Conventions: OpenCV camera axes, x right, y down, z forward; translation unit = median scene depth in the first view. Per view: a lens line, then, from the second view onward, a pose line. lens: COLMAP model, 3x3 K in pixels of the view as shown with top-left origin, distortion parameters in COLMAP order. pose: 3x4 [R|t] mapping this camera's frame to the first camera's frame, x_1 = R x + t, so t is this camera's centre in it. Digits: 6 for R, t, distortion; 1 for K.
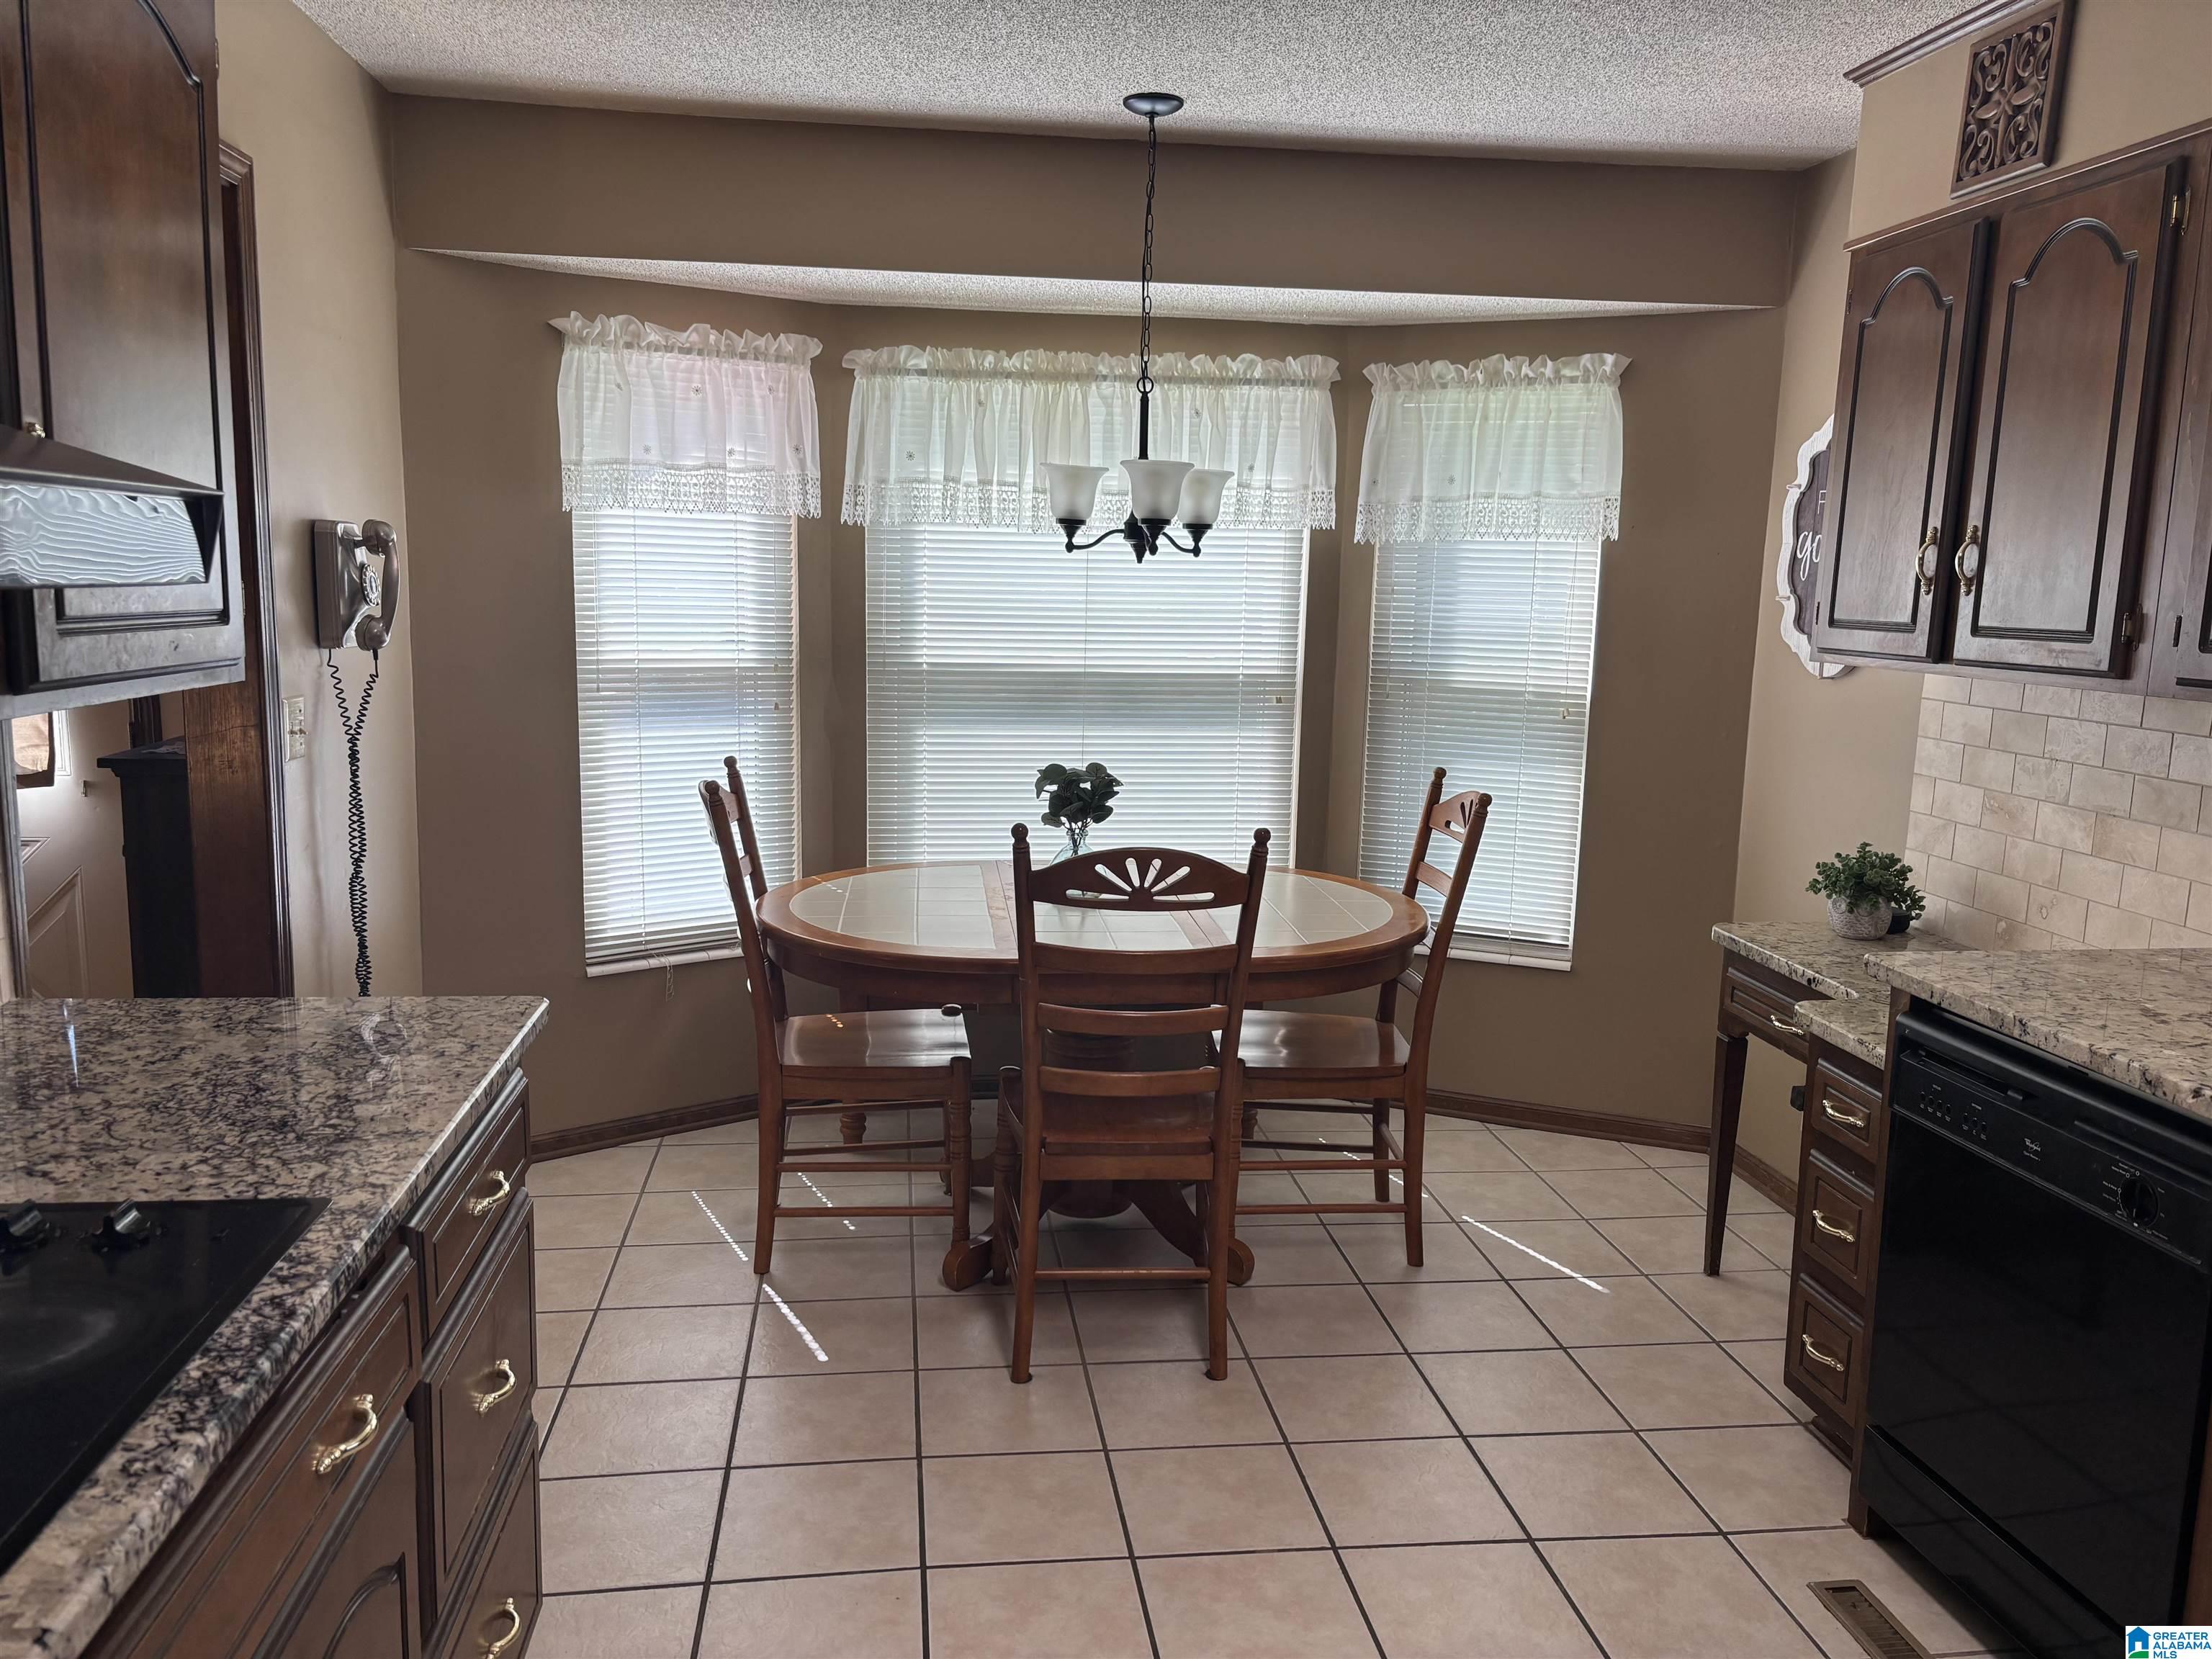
lens RADIAL K [[1686.8, 0, 1099.5], [0, 1686.8, 834.5], [0, 0, 1]] dist [0.040108, -0.035657]
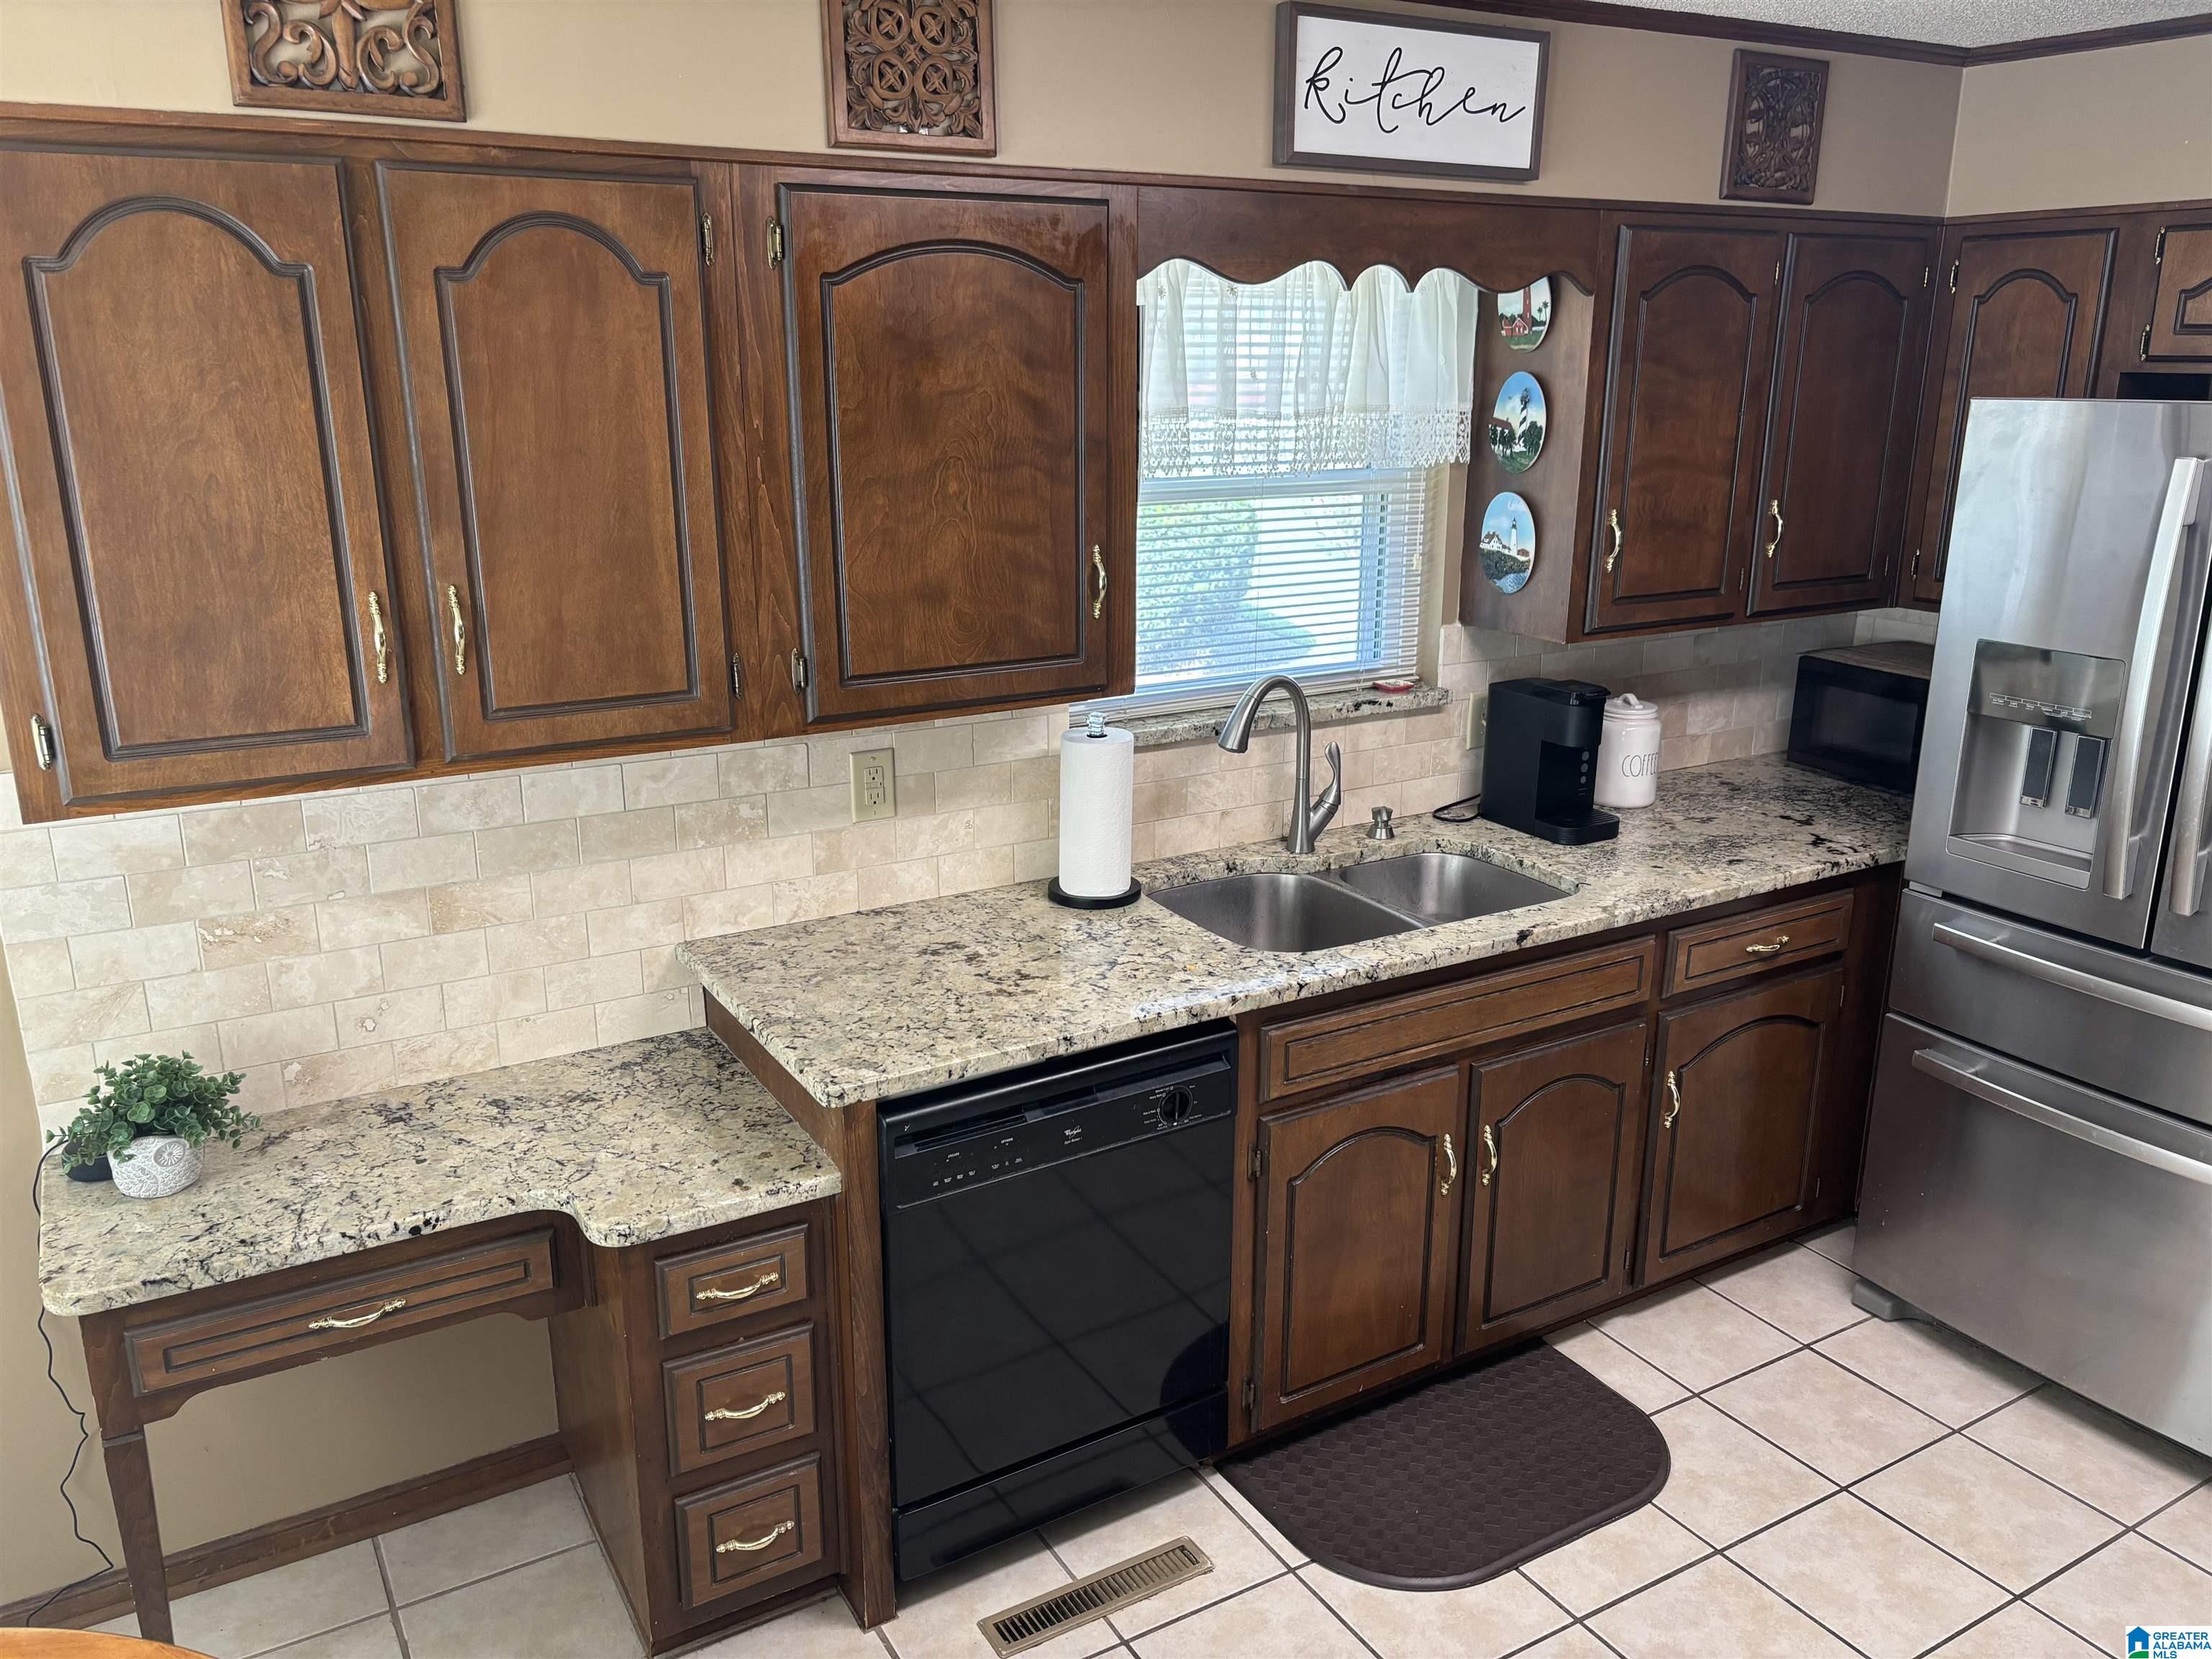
lens RADIAL K [[1686.8, 0, 1098.7], [0, 1686.8, 830.2], [0, 0, 1]] dist [0.040108, -0.035657]
pose [[-0.396931, -0.278061, 0.874716, -0.455058], [0.135281, 0.924875, 0.355394, -0.469093], [-0.907824, 0.259399, -0.329495, 1.516965]]
